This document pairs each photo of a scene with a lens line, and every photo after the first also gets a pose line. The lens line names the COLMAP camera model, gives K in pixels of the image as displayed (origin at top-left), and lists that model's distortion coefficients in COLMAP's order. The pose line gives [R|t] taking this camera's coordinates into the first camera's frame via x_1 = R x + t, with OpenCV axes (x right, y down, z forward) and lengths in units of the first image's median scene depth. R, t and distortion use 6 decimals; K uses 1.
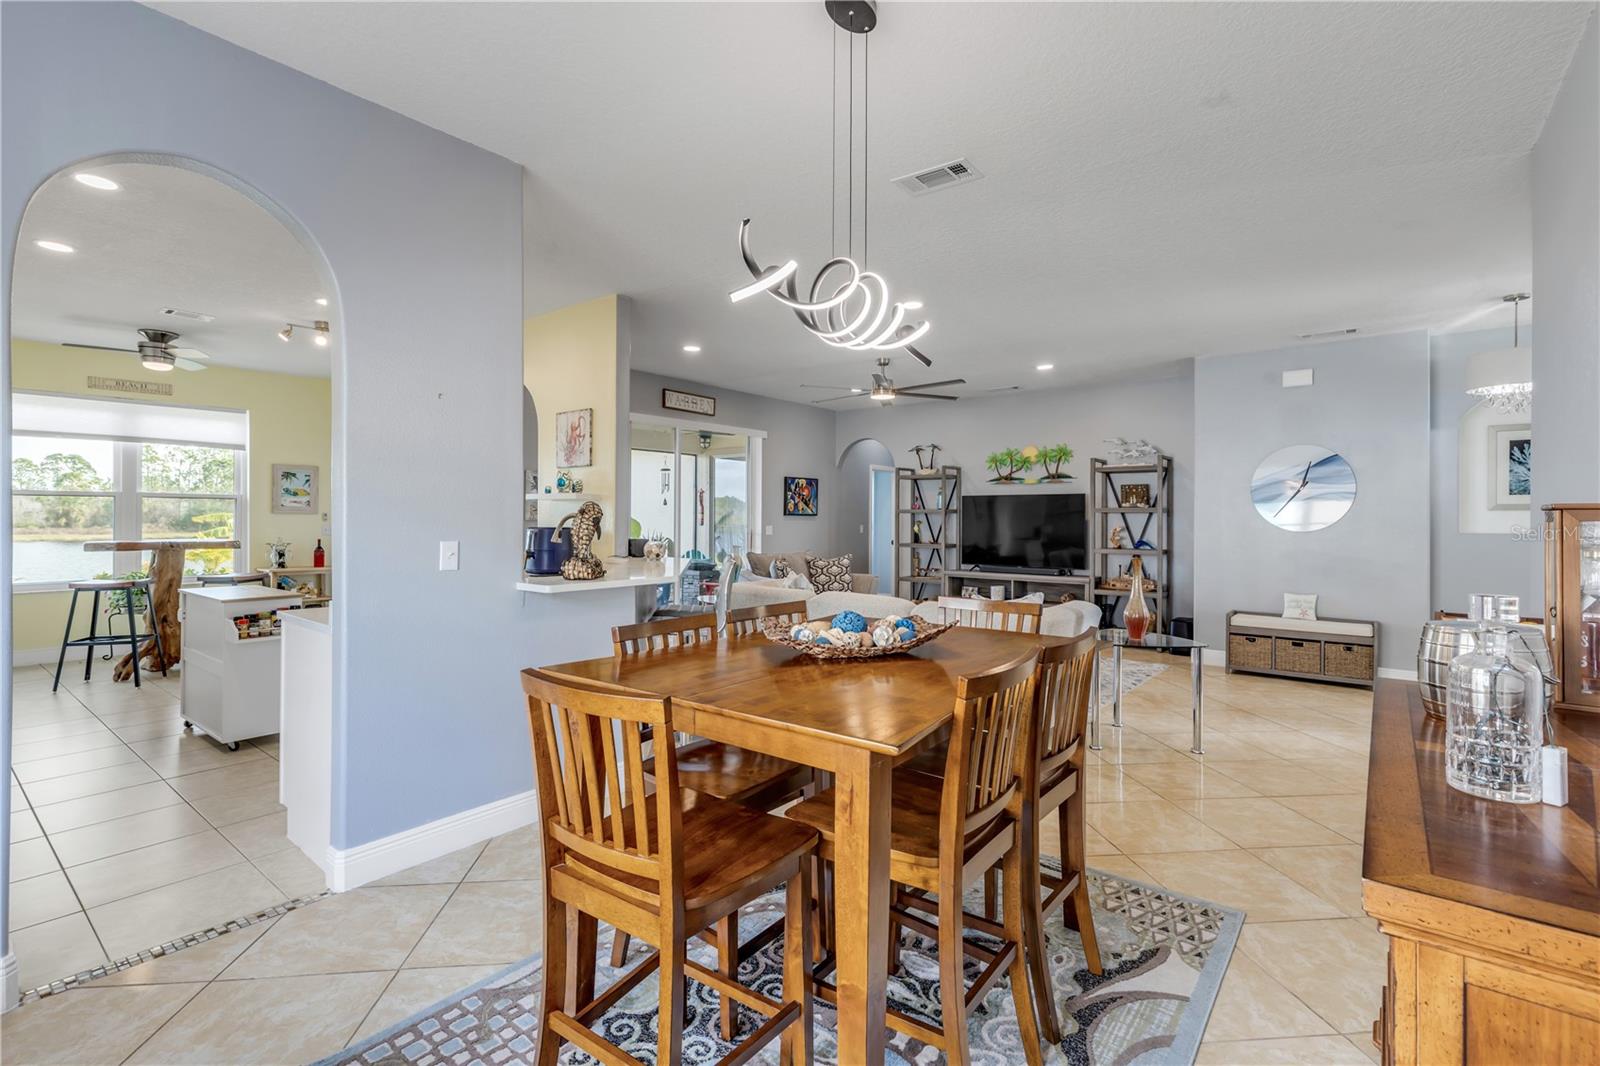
lens RADIAL K [[729.6, 0, 792.8], [0, 729.6, 510.6], [0, 0, 1]] dist [0.009973, -0.002912]
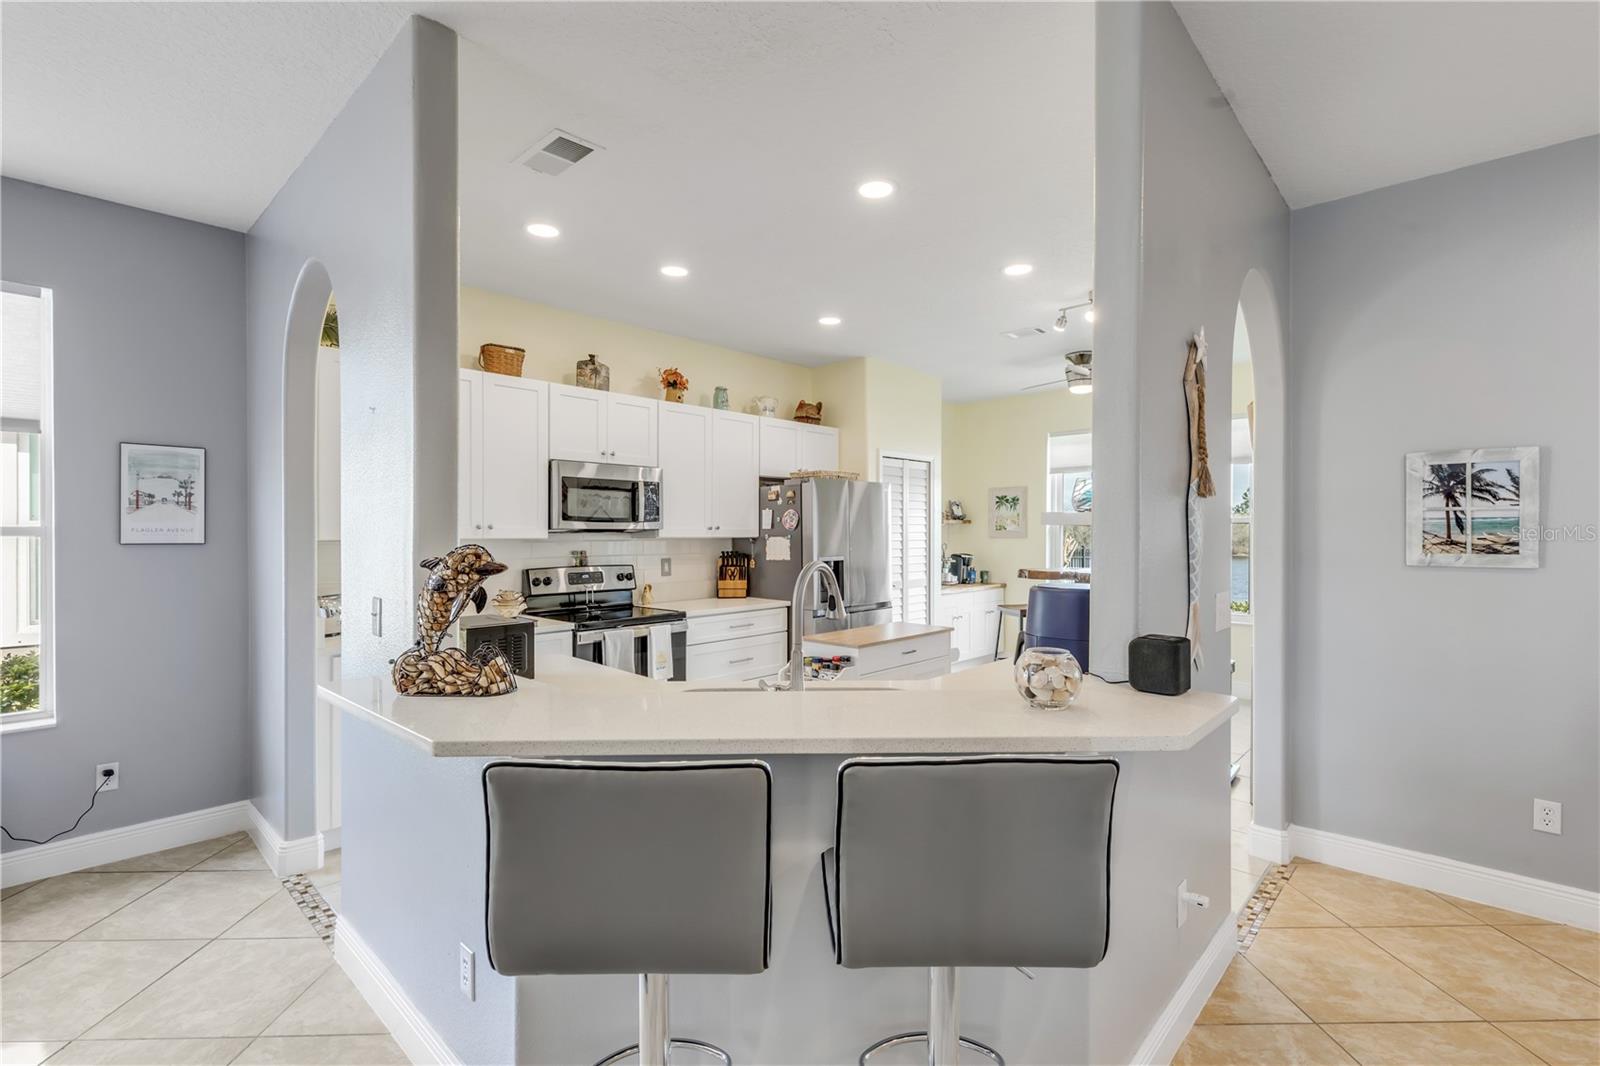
lens RADIAL K [[729.6, 0, 804.3], [0, 729.6, 537.8], [0, 0, 1]] dist [0.009973, -0.002912]
pose [[-0.070592, 0.006963, -0.997481, 0.094133], [0.008628, 0.999942, 0.006370, -0.008422], [0.997468, -0.008157, -0.070648, 0.537288]]
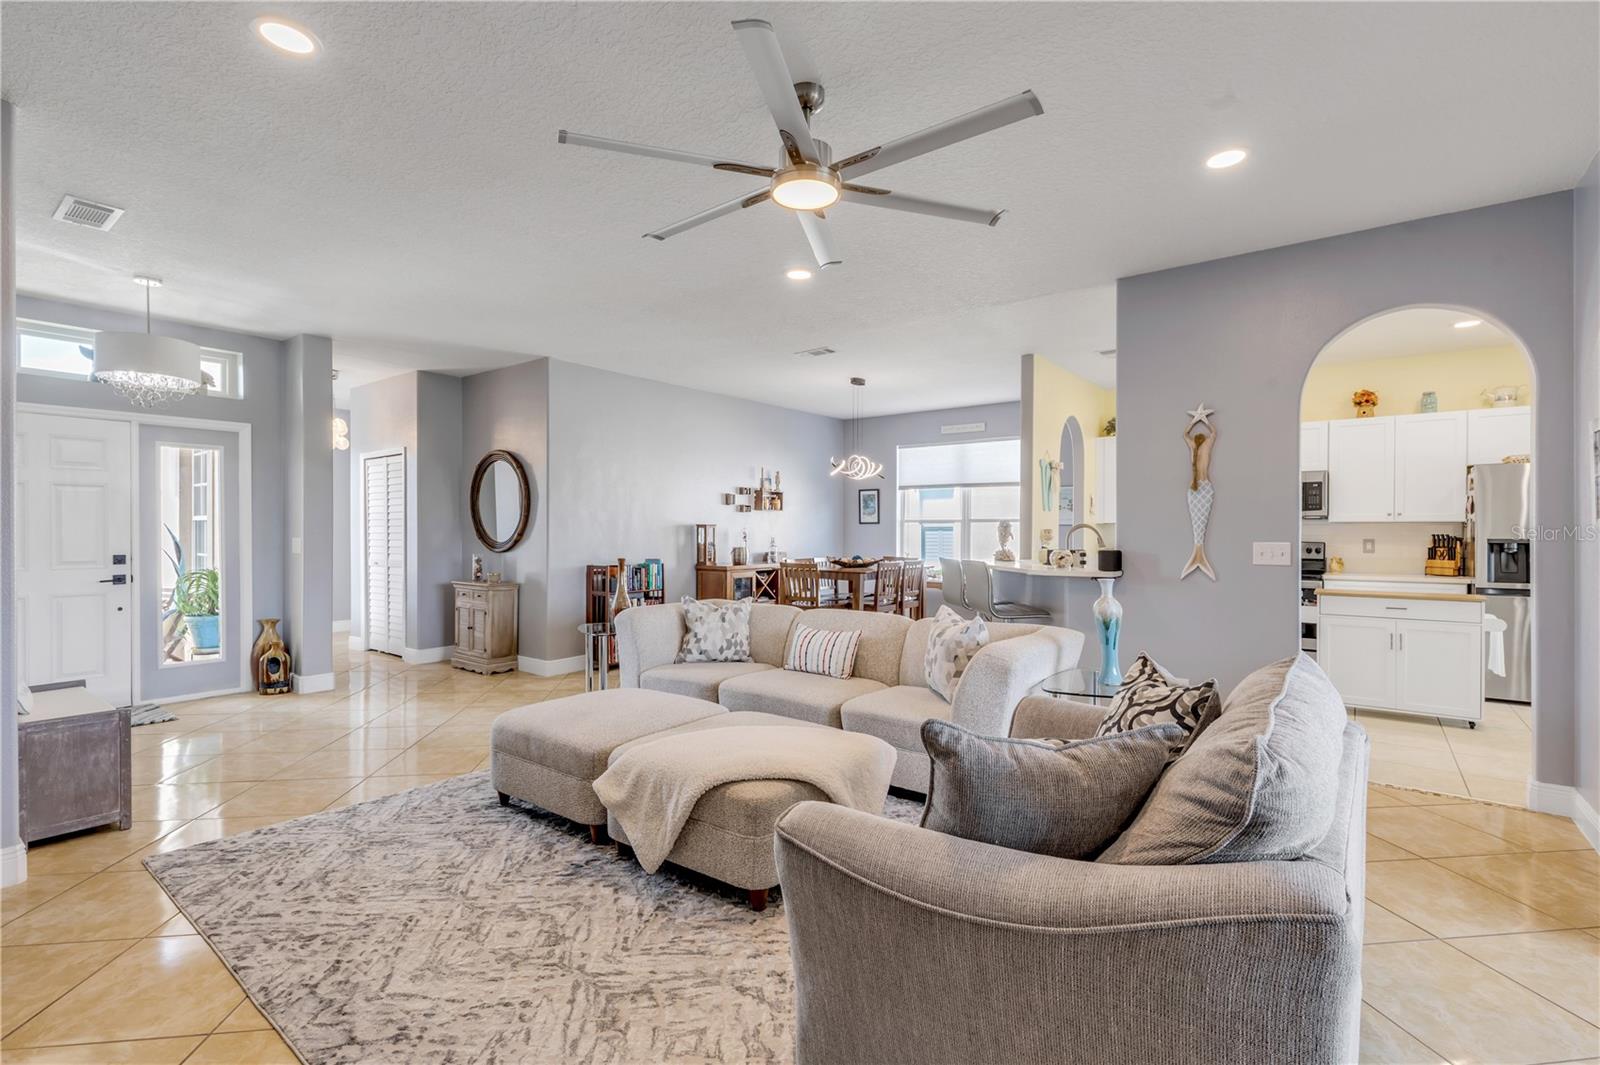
lens RADIAL K [[729.6, 0, 799.8], [0, 729.6, 535.0], [0, 0, 1]] dist [0.009973, -0.002912]
pose [[-0.999621, -0.006199, -0.026825, 0.117017], [-0.006042, 0.999964, -0.005917, 0.017335], [0.026861, -0.005752, -0.999623, 1.177601]]
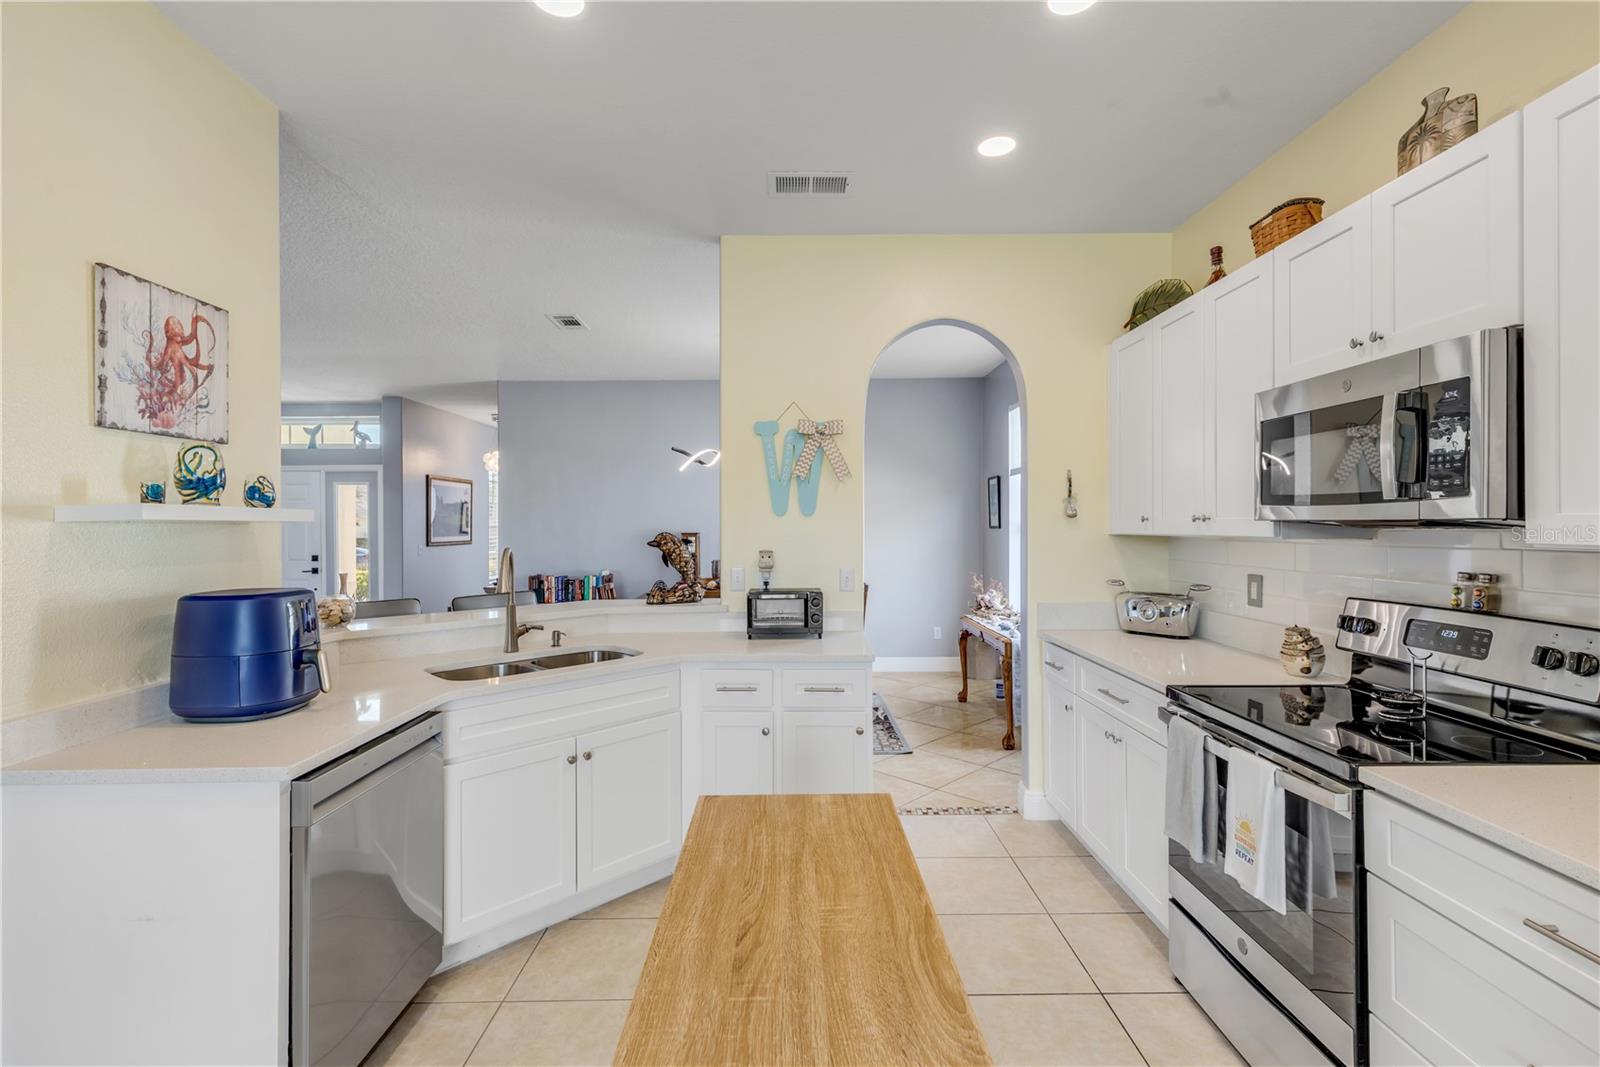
lens RADIAL K [[729.6, 0, 795.5], [0, 729.6, 522.5], [0, 0, 1]] dist [0.009973, -0.002912]
pose [[-0.629518, 0.001050, 0.776985, -0.523581], [-0.007024, 0.999951, -0.007042, -0.008733], [-0.776954, -0.009891, -0.629479, 0.639953]]
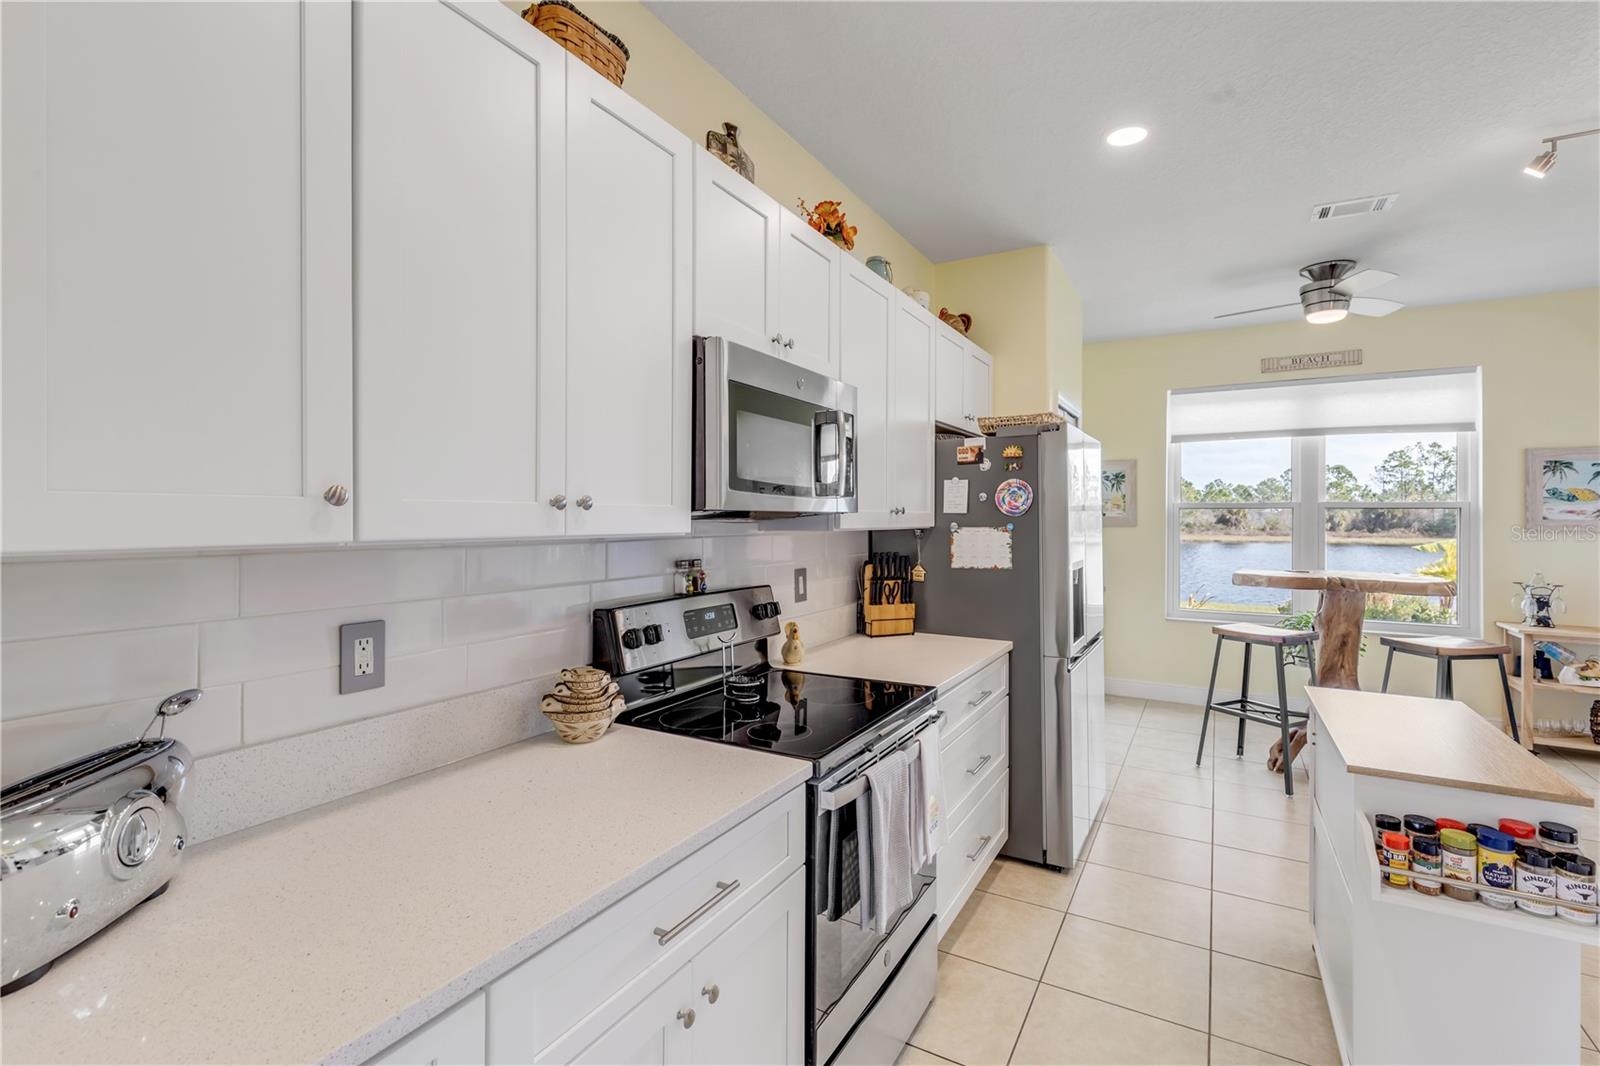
lens RADIAL K [[729.6, 0, 798.4], [0, 729.6, 521.8], [0, 0, 1]] dist [0.009973, -0.002912]
pose [[0.158683, 0.003494, -0.987323, -0.208120], [0.006054, 0.999971, 0.004512, -0.010297], [0.987311, -0.006693, 0.158657, 0.312562]]
